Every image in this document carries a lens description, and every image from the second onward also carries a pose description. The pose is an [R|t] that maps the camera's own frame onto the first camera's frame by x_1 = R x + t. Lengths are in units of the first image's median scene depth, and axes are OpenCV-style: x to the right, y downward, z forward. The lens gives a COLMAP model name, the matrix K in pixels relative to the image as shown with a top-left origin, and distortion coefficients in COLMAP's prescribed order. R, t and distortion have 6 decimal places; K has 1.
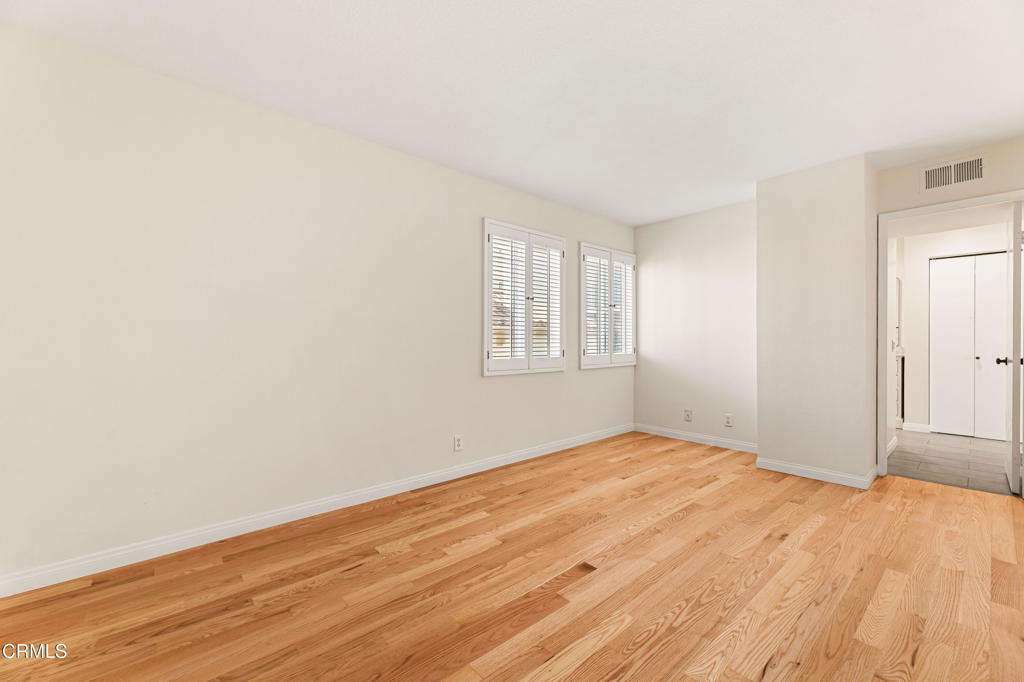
lens RADIAL K [[407.9, 0, 529.9], [0, 407.9, 340.8], [0, 0, 1]] dist [-0.001330, 0.000310]
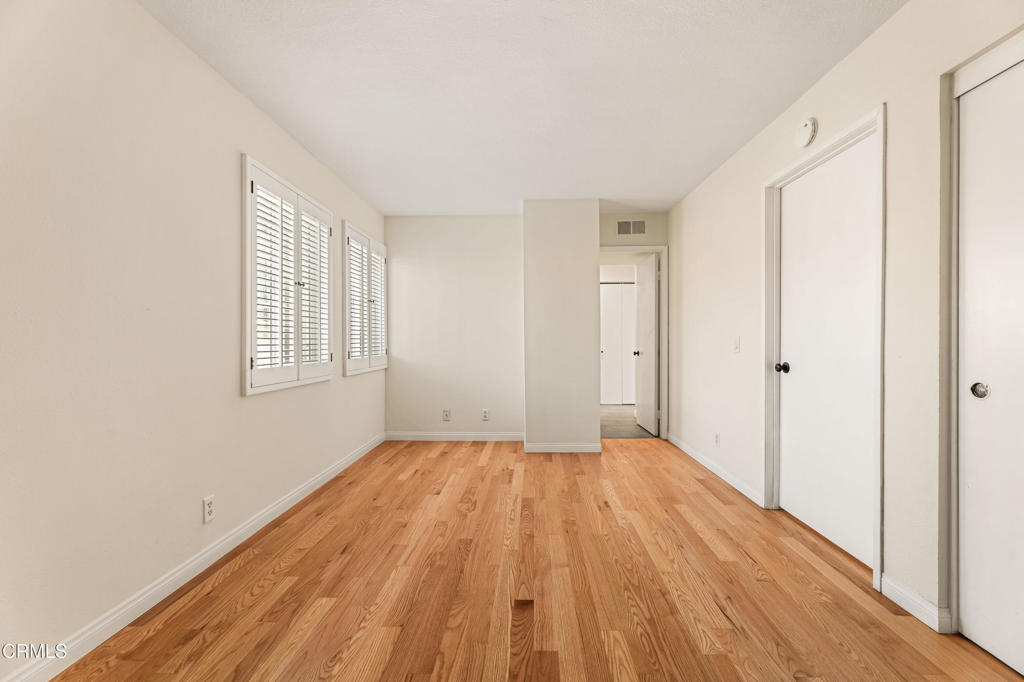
lens RADIAL K [[407.9, 0, 511.0], [0, 407.9, 340.1], [0, 0, 1]] dist [-0.001330, 0.000310]
pose [[0.702564, -0.002050, 0.711617, -0.328983], [0.004164, 0.999991, -0.001231, -0.000396], [-0.711608, 0.003827, 0.702566, 0.277269]]
